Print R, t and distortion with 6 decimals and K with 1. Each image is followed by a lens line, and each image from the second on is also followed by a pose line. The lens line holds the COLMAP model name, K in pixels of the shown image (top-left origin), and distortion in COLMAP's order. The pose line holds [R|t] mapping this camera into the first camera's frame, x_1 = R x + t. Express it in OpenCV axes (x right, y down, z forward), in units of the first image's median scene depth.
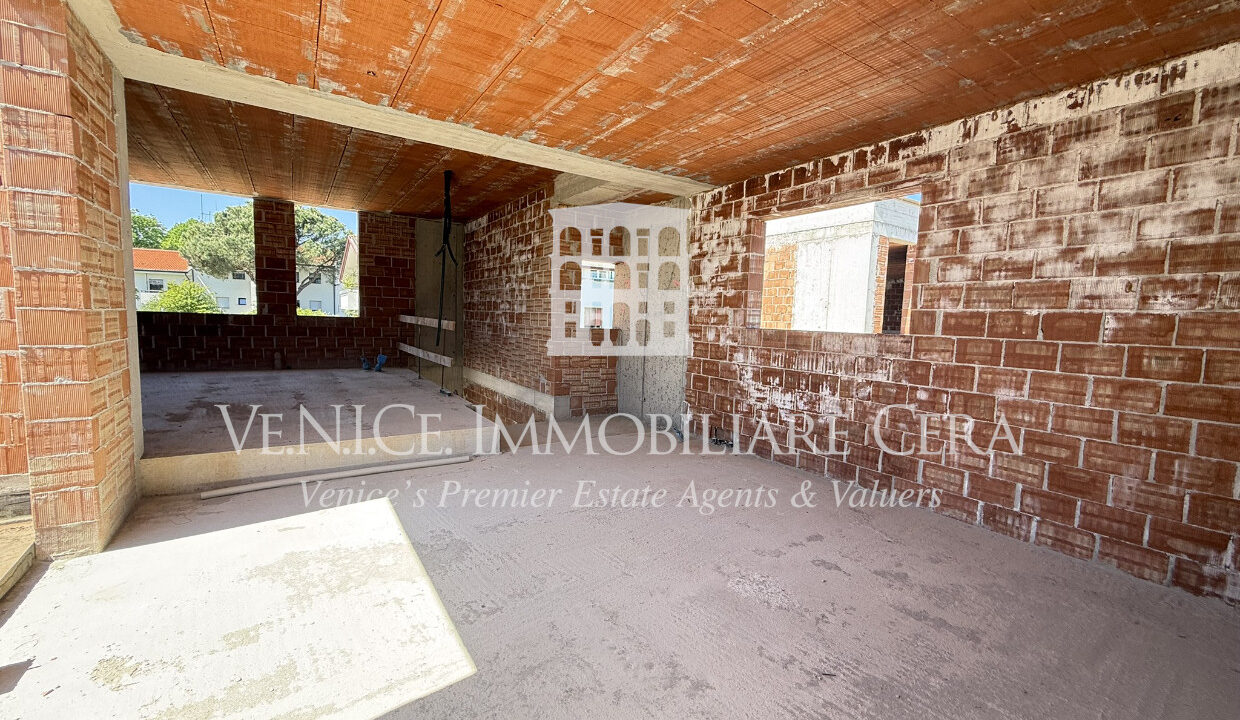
lens RADIAL K [[493.8, 0, 617.7], [0, 493.8, 363.1], [0, 0, 1]] dist [-0.000261, 0.000033]
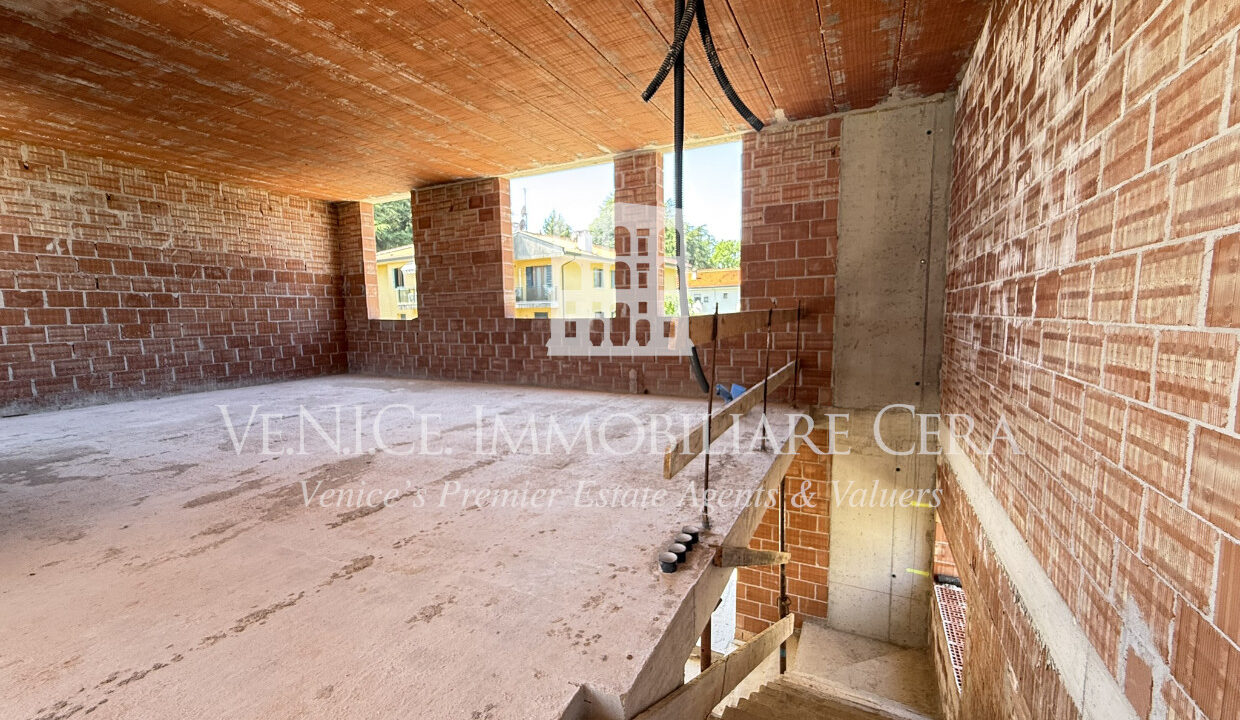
lens RADIAL K [[495.8, 0, 616.5], [0, 495.8, 363.2], [0, 0, 1]] dist [0.001009, 0.000100]
pose [[0.495077, 0.044936, -0.867686, -0.079020], [-0.046927, 0.998587, 0.024940, -0.047156], [0.867581, 0.028371, 0.496486, 0.618740]]
